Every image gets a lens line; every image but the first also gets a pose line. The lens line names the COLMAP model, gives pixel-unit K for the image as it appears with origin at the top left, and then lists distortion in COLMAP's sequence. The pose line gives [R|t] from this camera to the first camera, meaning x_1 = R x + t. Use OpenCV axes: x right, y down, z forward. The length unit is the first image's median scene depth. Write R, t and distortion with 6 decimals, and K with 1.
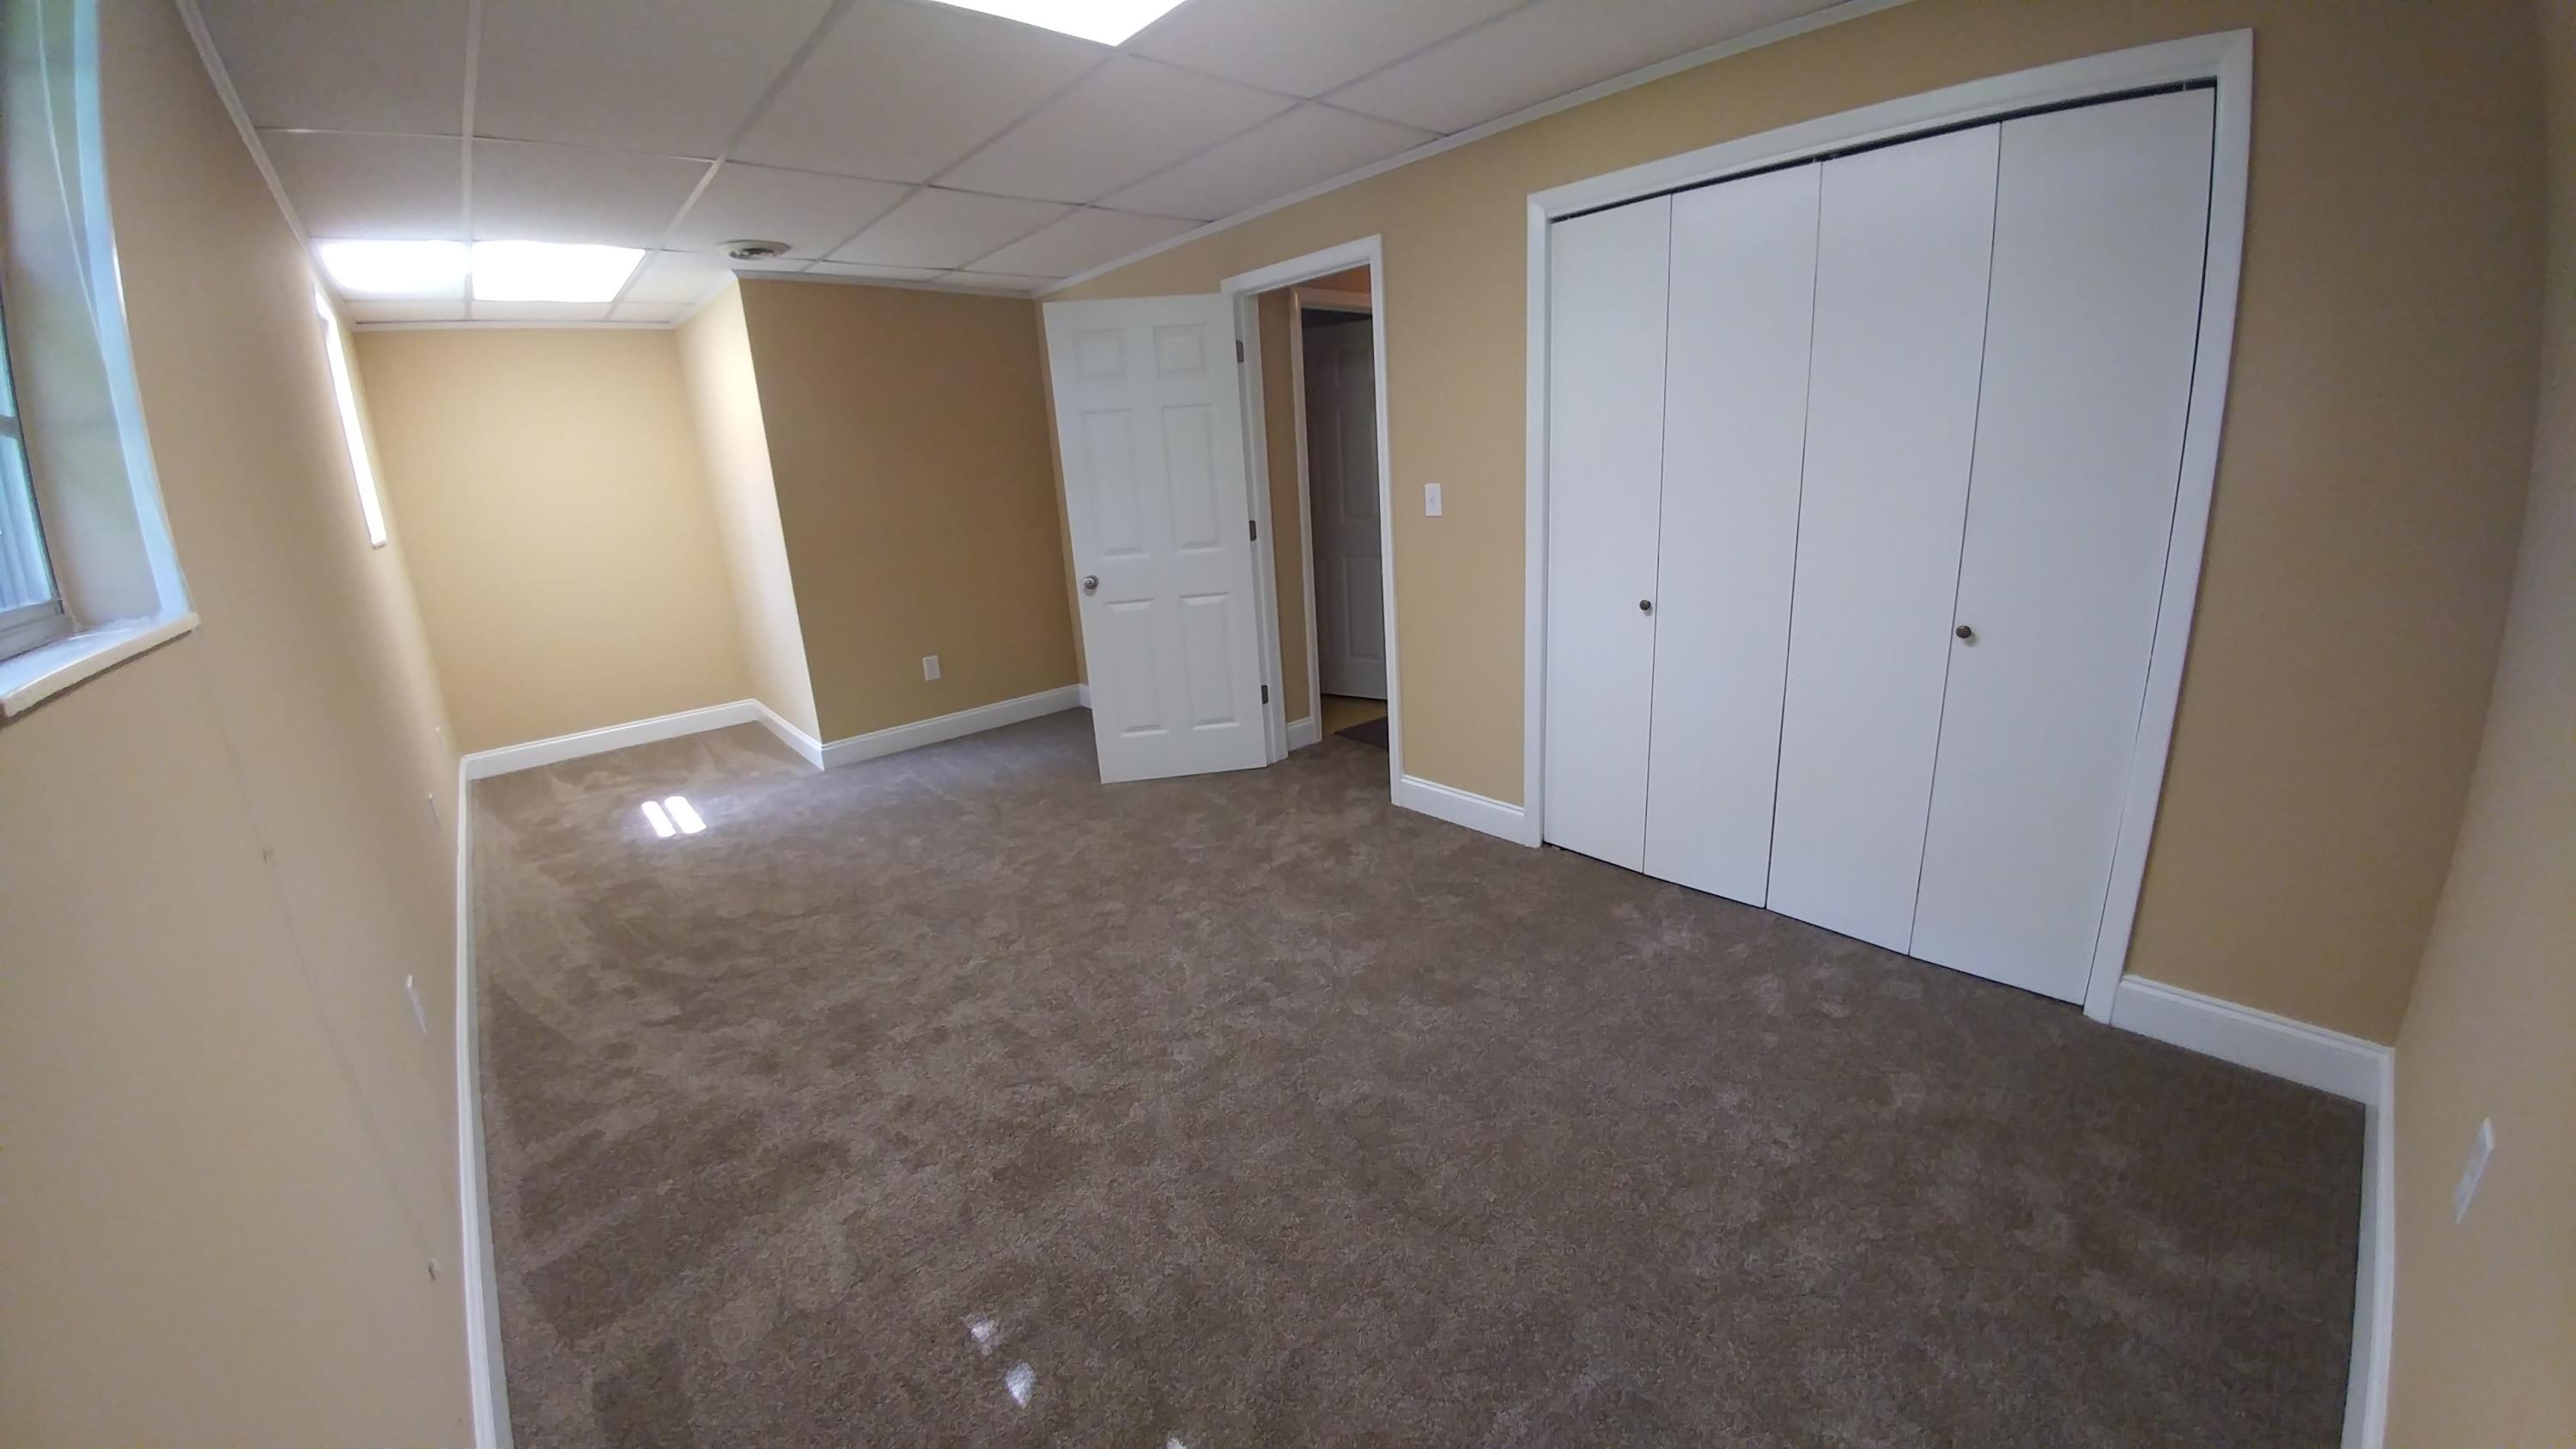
lens RADIAL K [[933.3, 0, 1278.0], [0, 933.3, 706.4], [0, 0, 1]] dist [-0.023434, -0.013704]
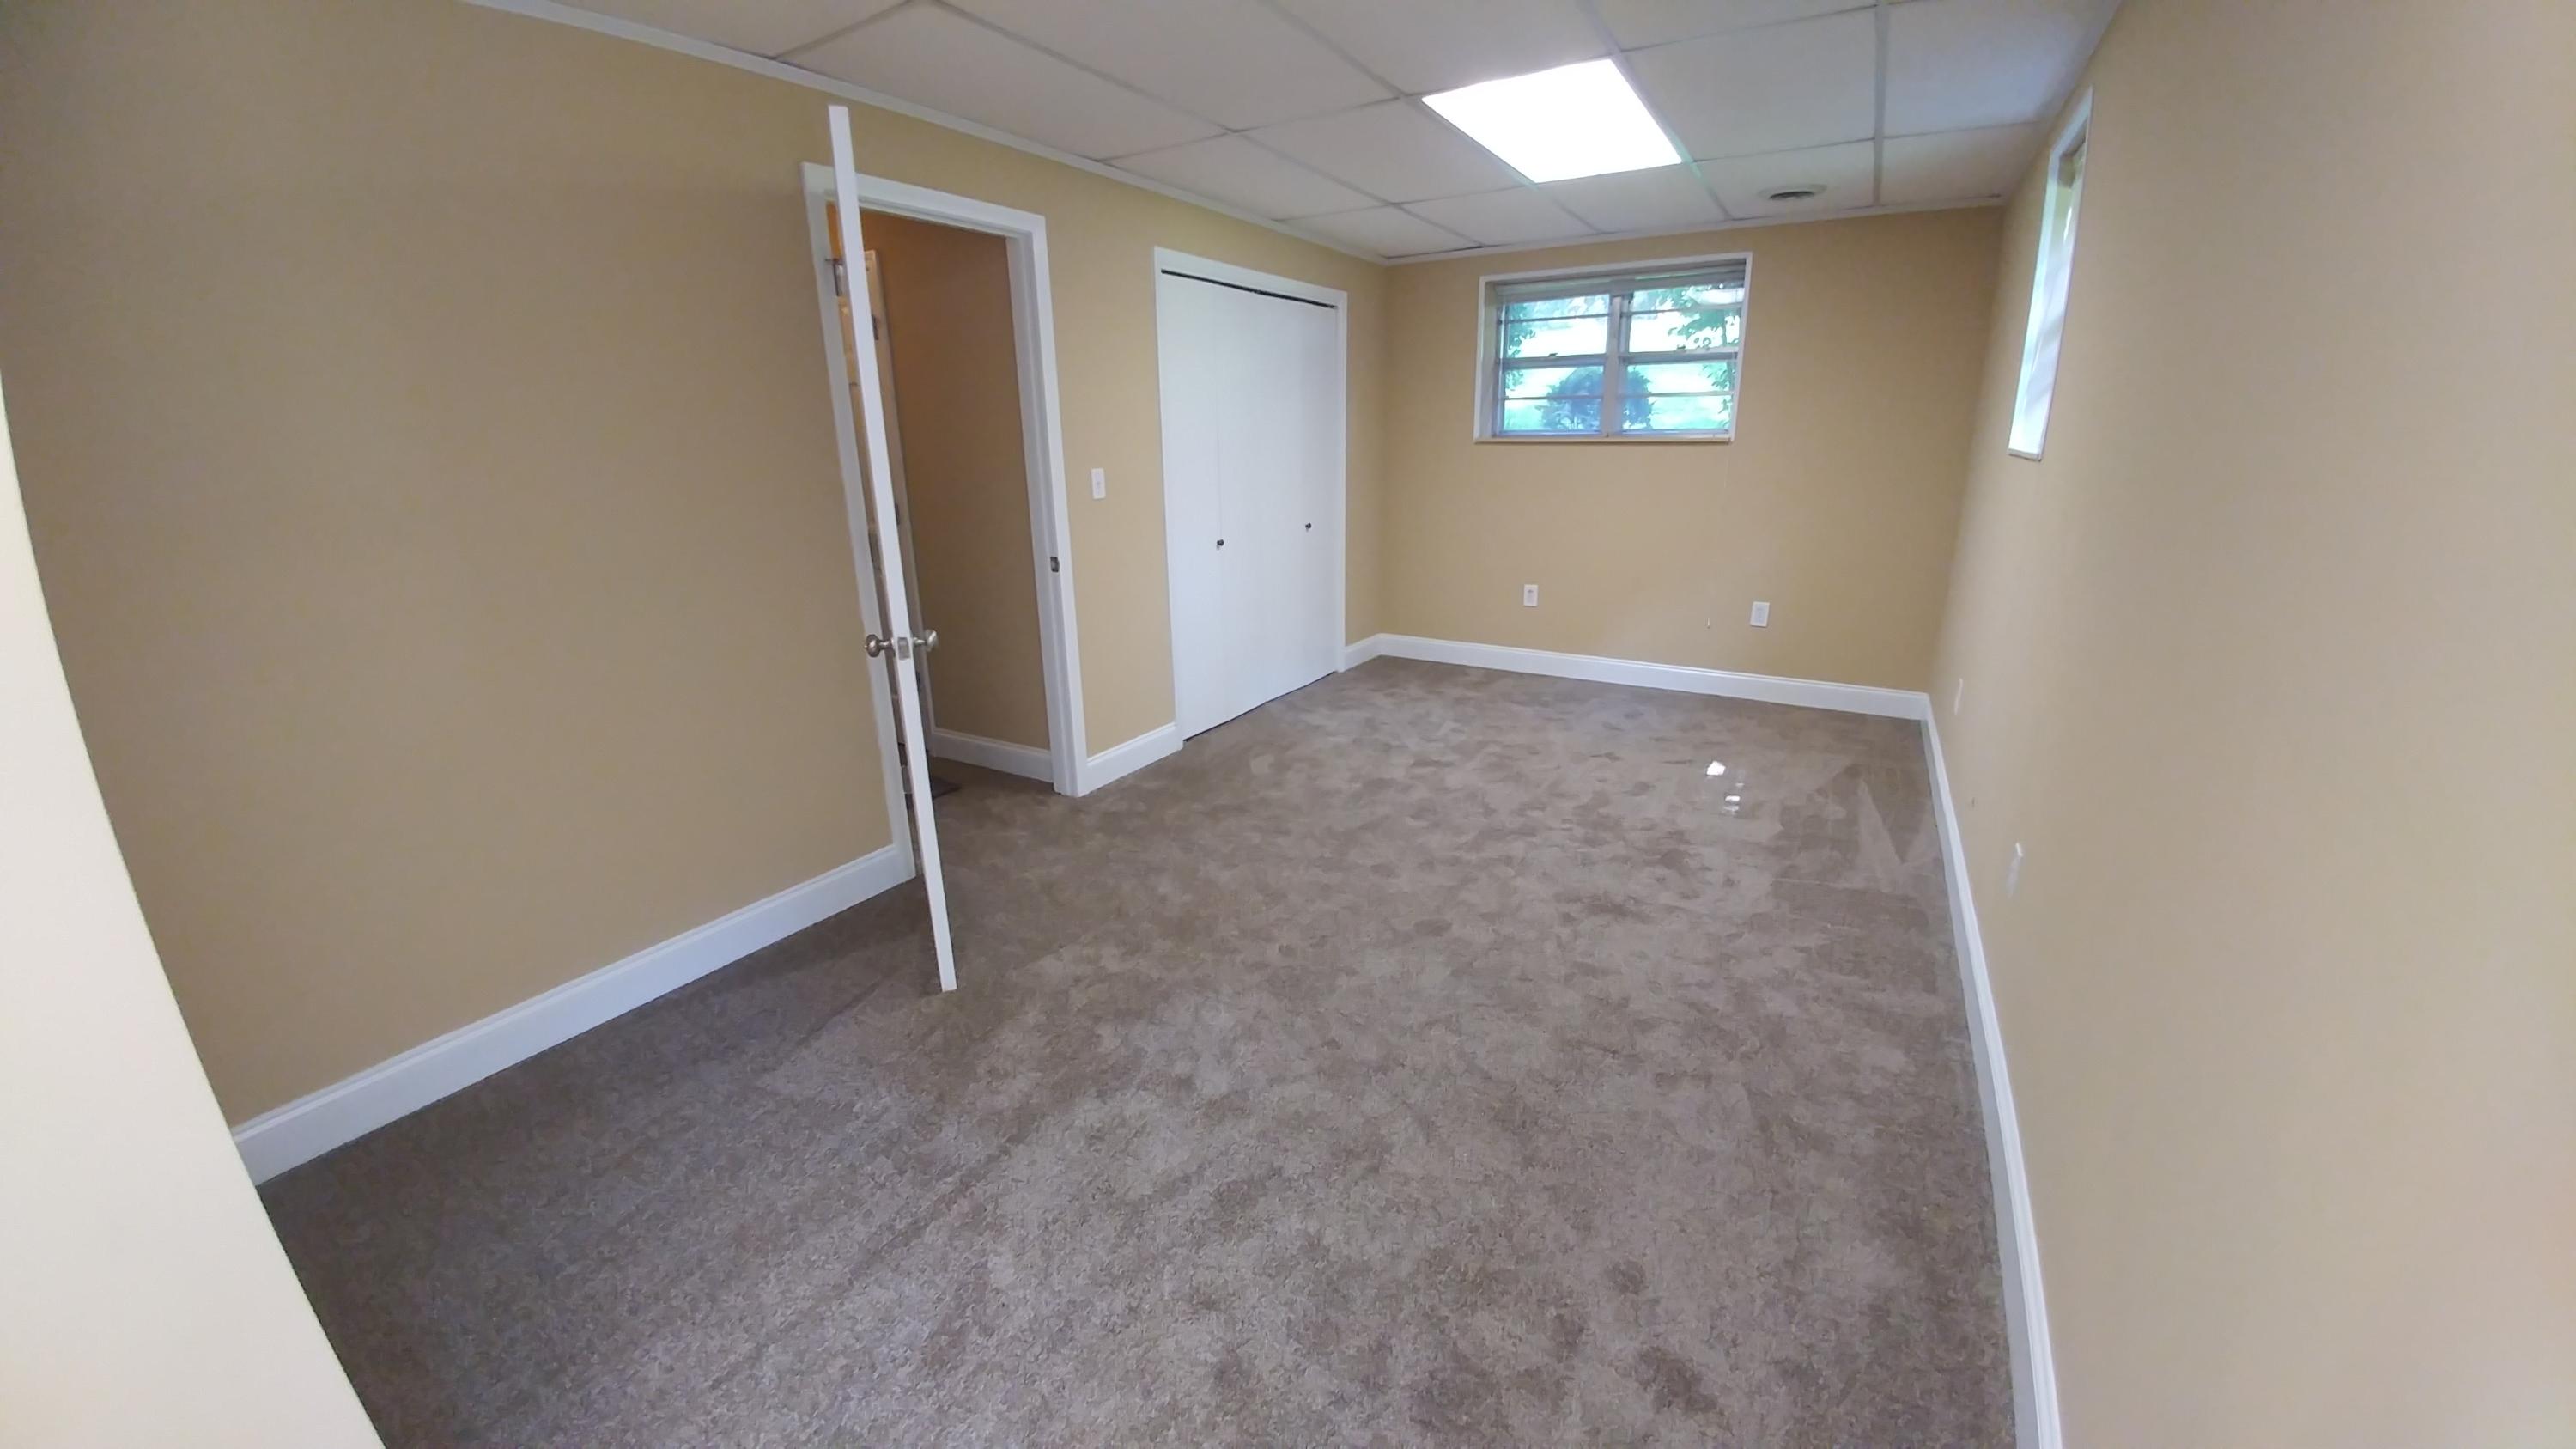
lens RADIAL K [[933.3, 0, 1278.0], [0, 933.3, 706.4], [0, 0, 1]] dist [-0.023434, -0.013704]
pose [[-0.287788, -0.203649, 0.935791, -0.976739], [0.290671, 0.912462, 0.287963, -0.239417], [-0.912518, 0.354880, -0.203401, 1.135598]]
